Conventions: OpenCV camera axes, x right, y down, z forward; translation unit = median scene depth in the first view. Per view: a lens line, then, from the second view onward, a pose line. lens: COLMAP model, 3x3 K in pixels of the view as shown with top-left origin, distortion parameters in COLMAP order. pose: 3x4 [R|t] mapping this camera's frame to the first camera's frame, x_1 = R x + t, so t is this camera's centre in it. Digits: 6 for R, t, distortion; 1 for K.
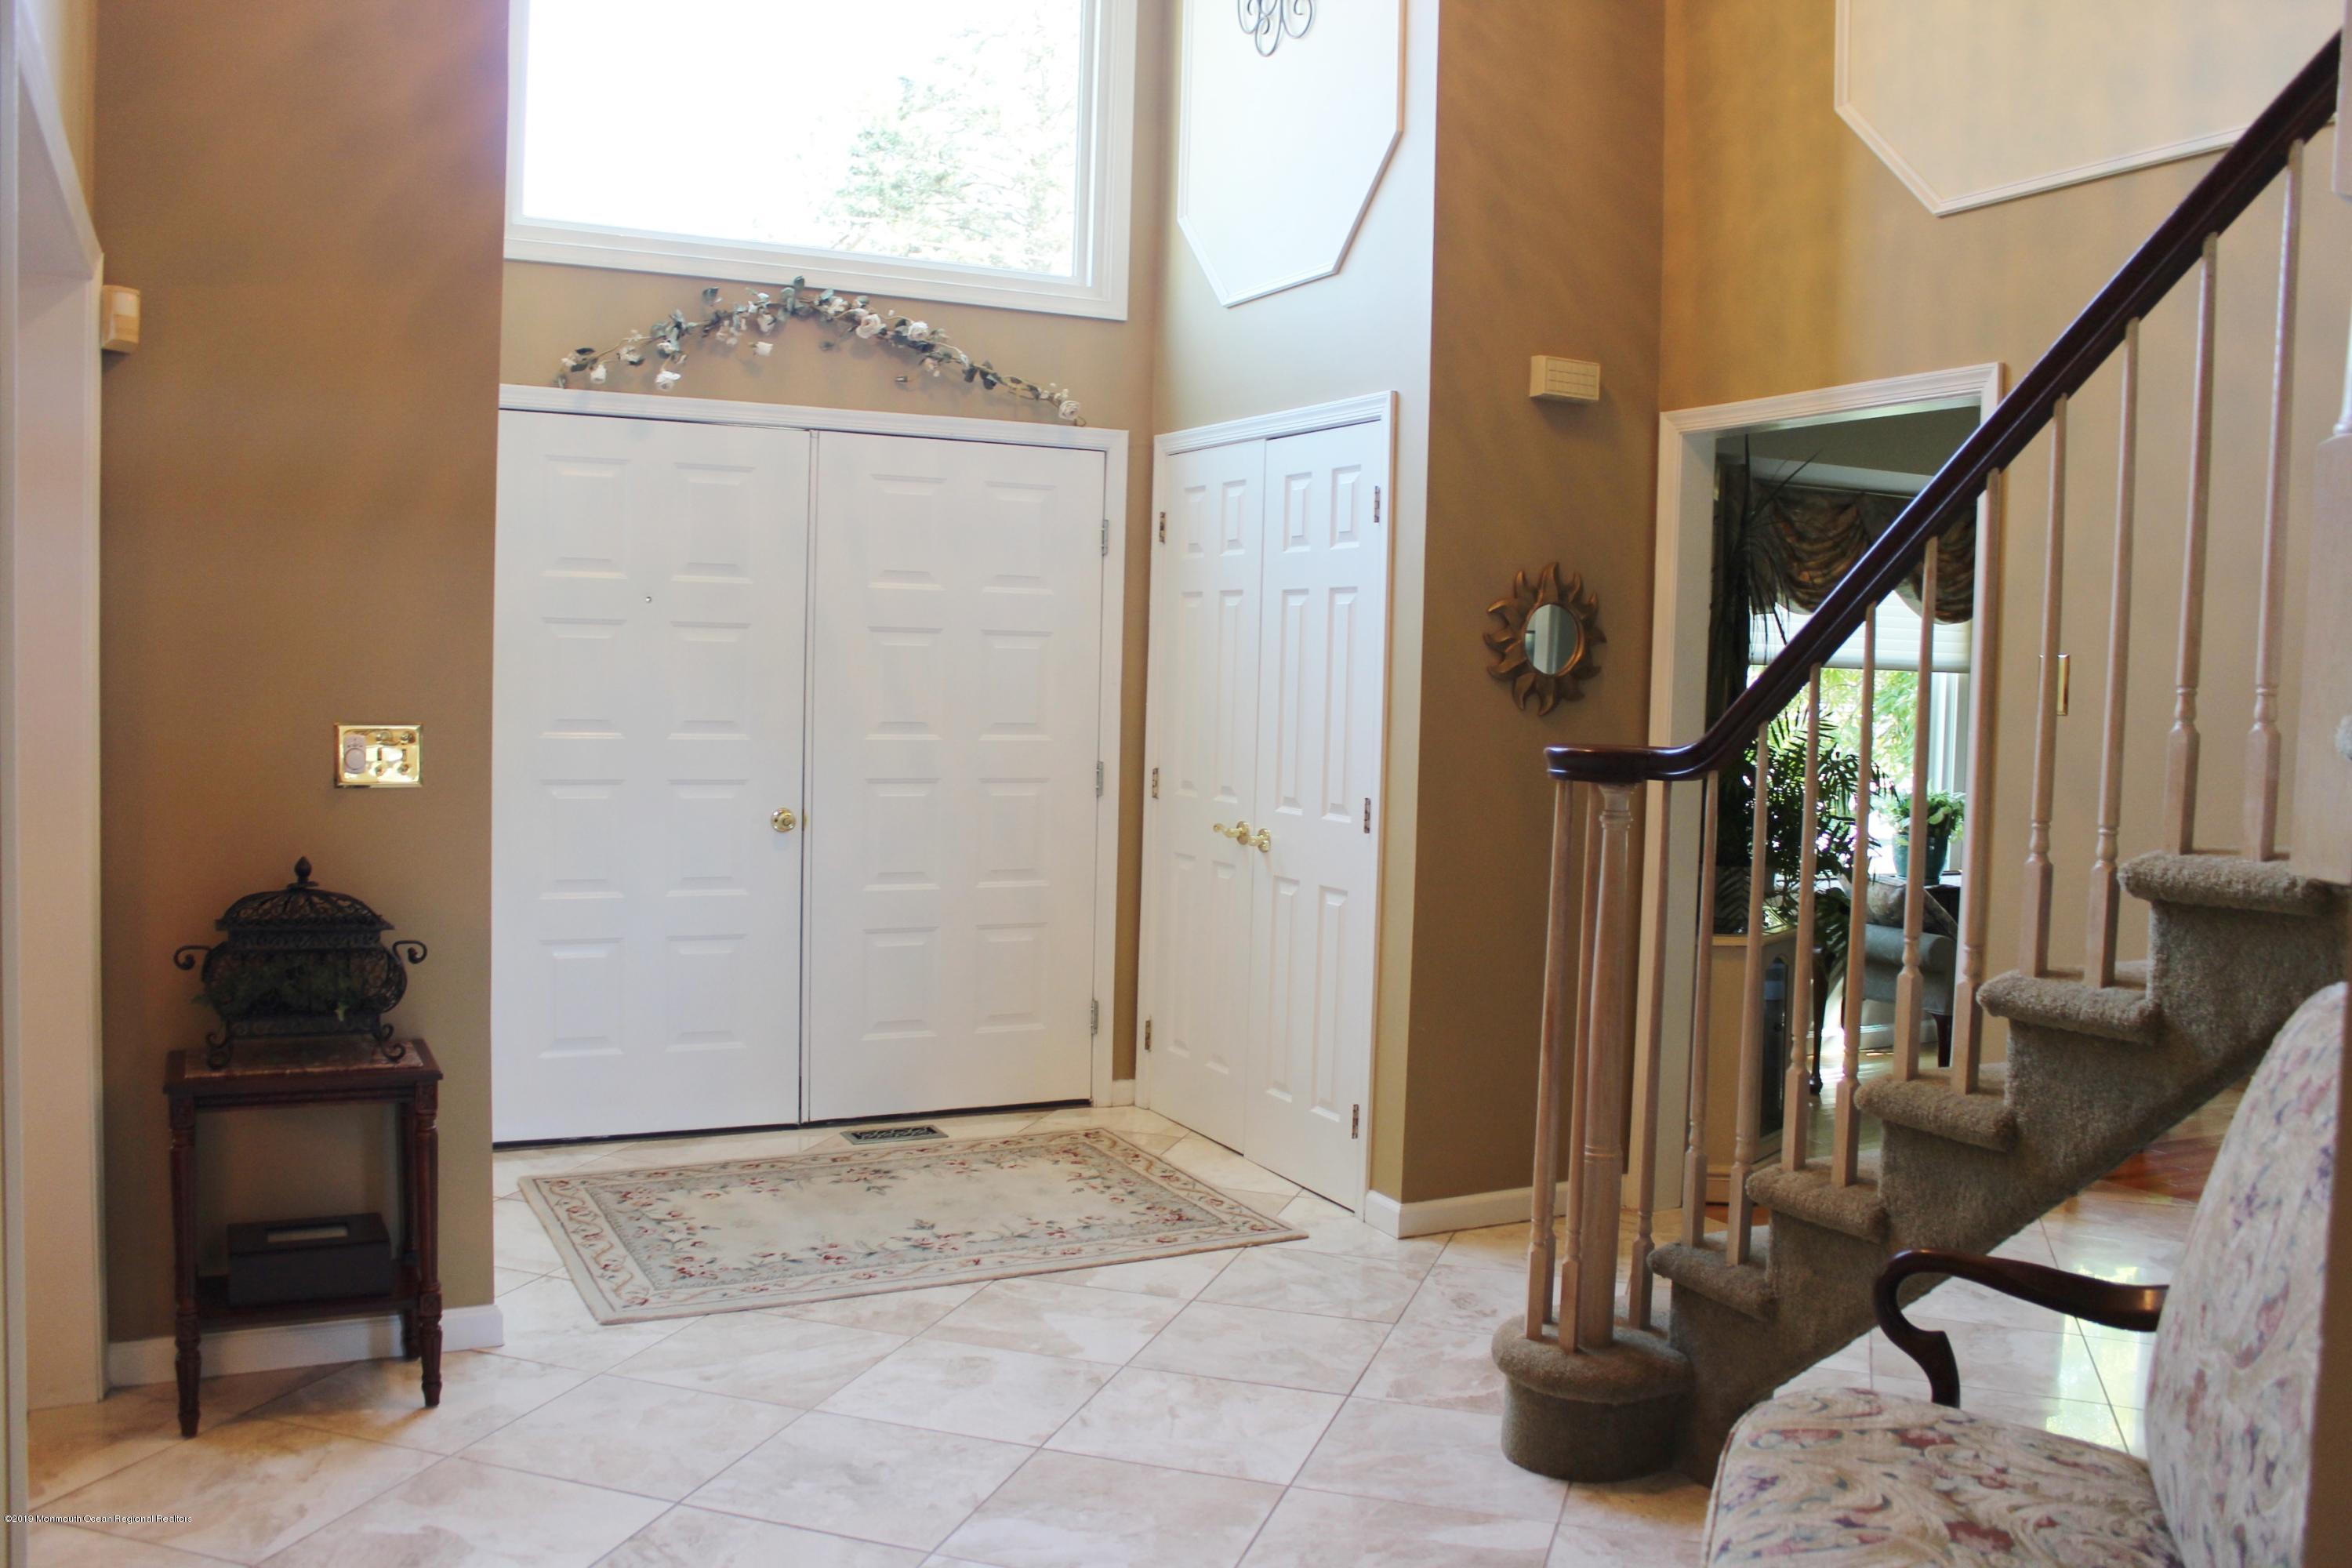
lens RADIAL K [[1964.0, 0, 1167.4], [0, 1964.0, 778.0], [0, 0, 1]] dist [-0.160193, 0.146391]
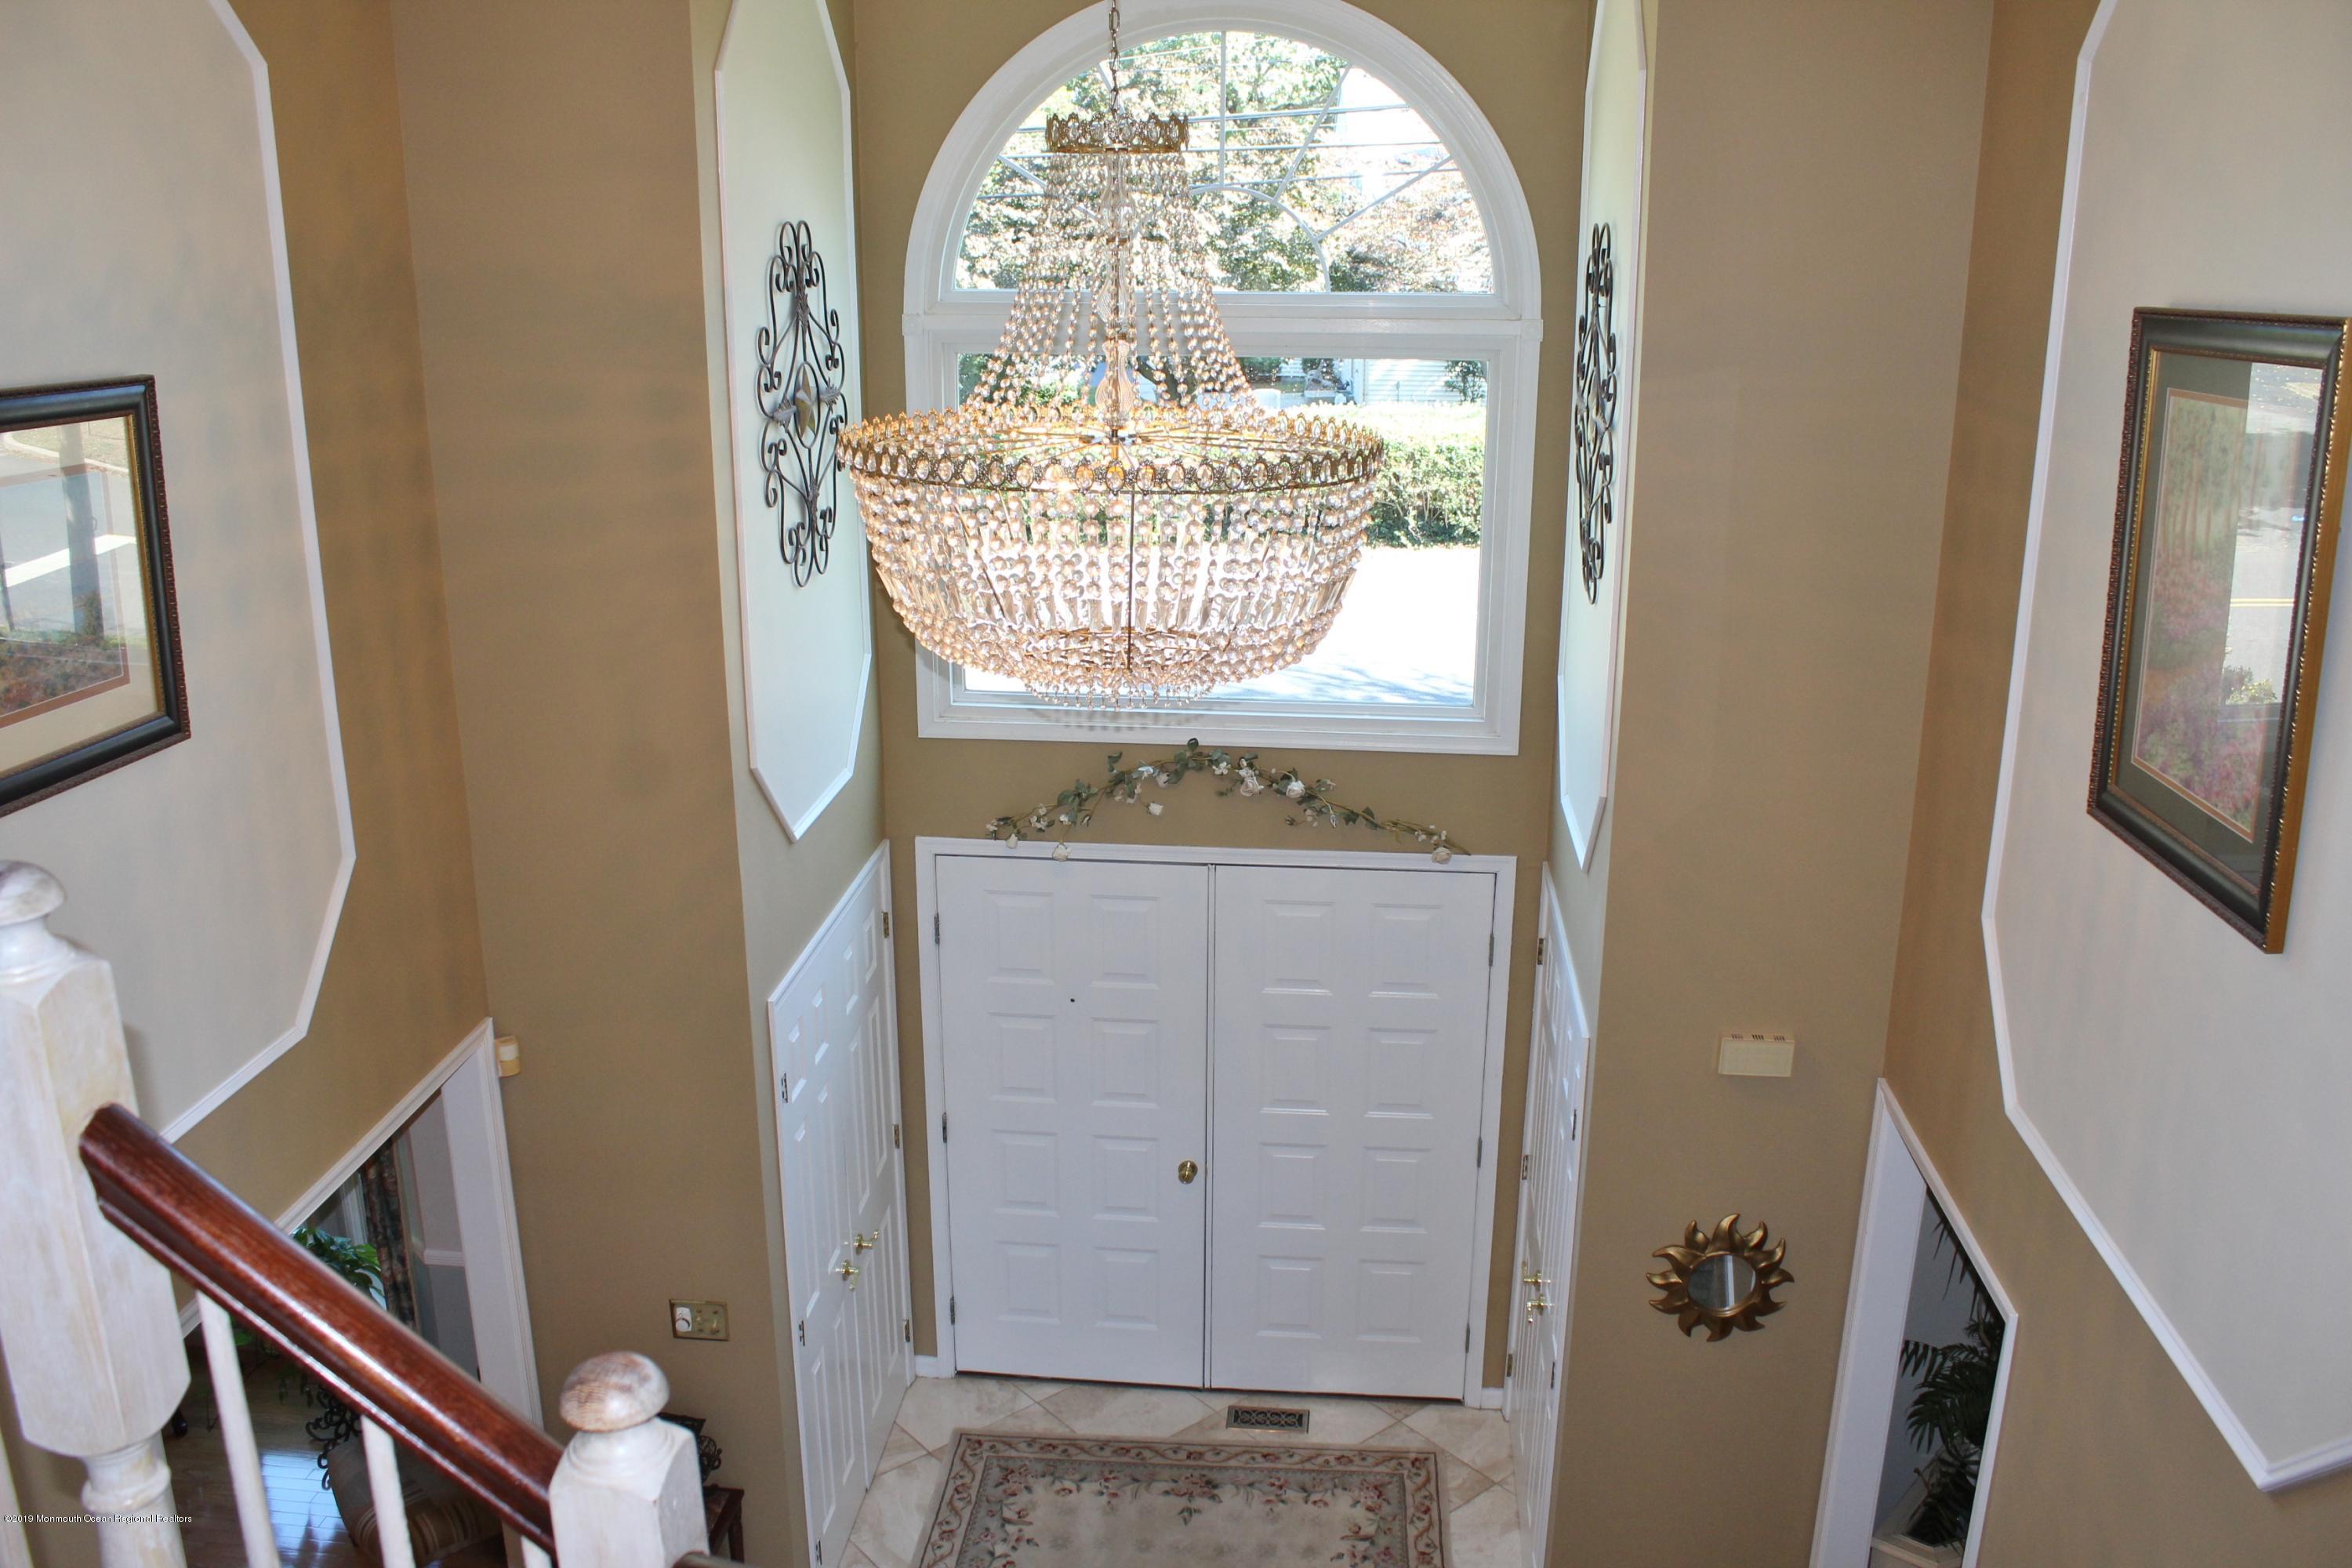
lens RADIAL K [[1964.0, 0, 1180.4], [0, 1964.0, 790.3], [0, 0, 1]] dist [-0.160193, 0.146391]
pose [[0.842520, 0.143638, -0.519162, 0.413975], [-0.005233, 0.965929, 0.258754, -0.546813], [0.538640, -0.215288, 0.814566, 0.070656]]
